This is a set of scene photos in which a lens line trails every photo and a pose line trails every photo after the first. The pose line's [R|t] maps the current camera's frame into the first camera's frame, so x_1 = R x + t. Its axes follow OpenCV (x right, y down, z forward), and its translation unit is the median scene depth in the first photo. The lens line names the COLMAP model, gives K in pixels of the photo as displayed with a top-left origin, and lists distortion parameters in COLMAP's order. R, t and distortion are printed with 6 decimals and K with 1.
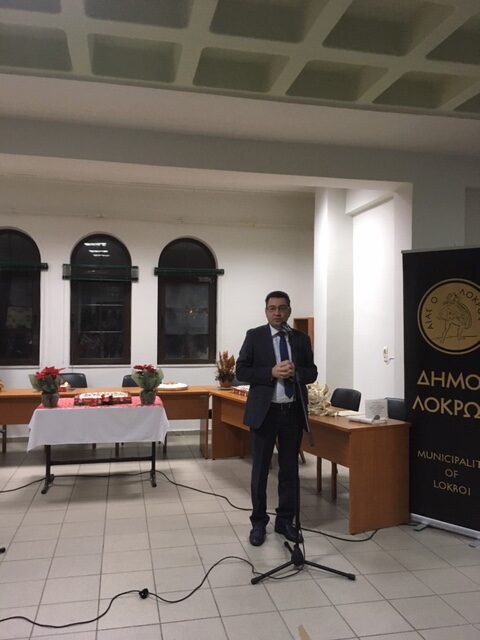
lens RADIAL K [[539.8, 0, 238.6], [0, 539.8, 318.7], [0, 0, 1]] dist [0.090704, -0.112428]
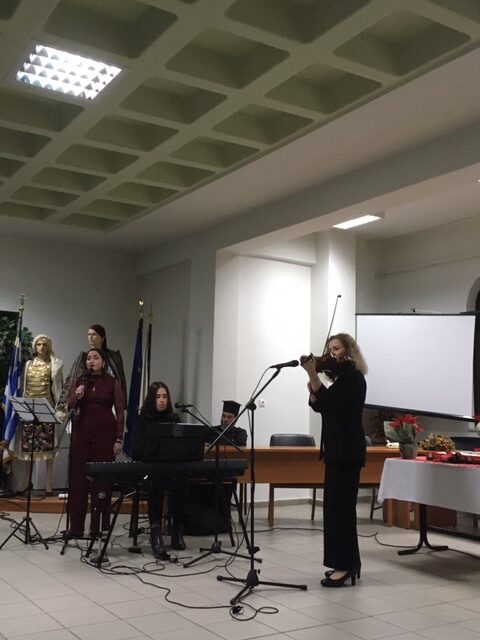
lens RADIAL K [[706.5, 0, 242.5], [0, 706.5, 324.4], [0, 0, 1]] dist [0.033747, 0.000000]
pose [[0.360925, -0.107631, -0.926363, 0.609006], [-0.004408, 0.993110, -0.117104, 0.070866], [0.932584, 0.046349, 0.357964, 0.283606]]
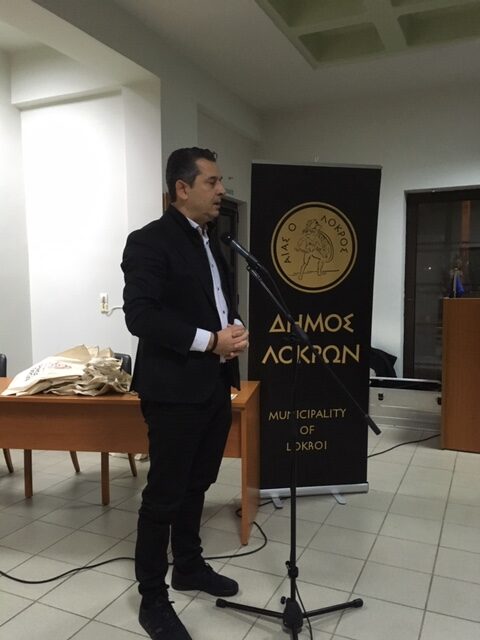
lens RADIAL K [[539.8, 0, 236.8], [0, 539.8, 321.6], [0, 0, 1]] dist [0.090704, -0.112428]
pose [[0.605840, -0.072909, 0.792238, -0.255162], [0.002202, 0.995942, 0.089972, 0.024764], [-0.795583, -0.052764, 0.603542, 0.425521]]
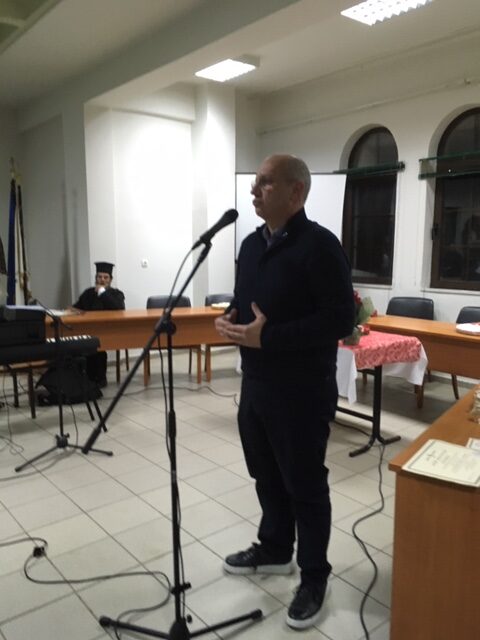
lens RADIAL K [[539.8, 0, 239.5], [0, 539.8, 318.1], [0, 0, 1]] dist [0.090704, -0.112428]
pose [[0.458333, 0.113177, -0.881545, 0.371910], [0.017037, 0.990558, 0.136030, 0.020135], [0.888617, -0.077366, 0.452078, 0.509687]]
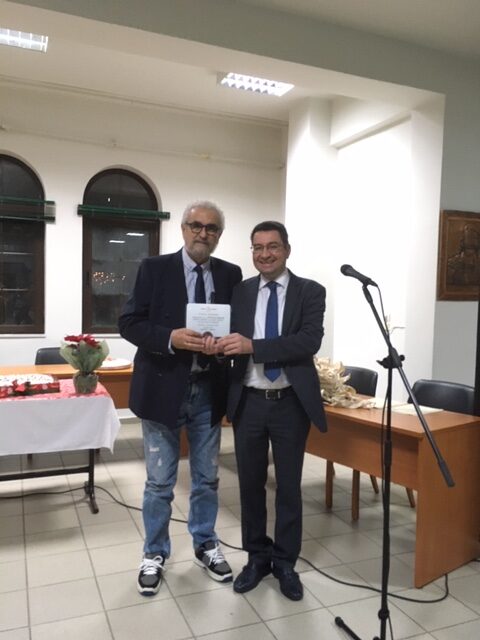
lens RADIAL K [[539.8, 0, 239.3], [0, 539.8, 318.5], [0, 0, 1]] dist [0.090704, -0.112428]
pose [[0.983354, 0.008320, 0.181510, -0.096403], [-0.018452, 0.998359, 0.054202, 0.023798], [-0.180761, -0.056649, 0.981894, 0.288220]]
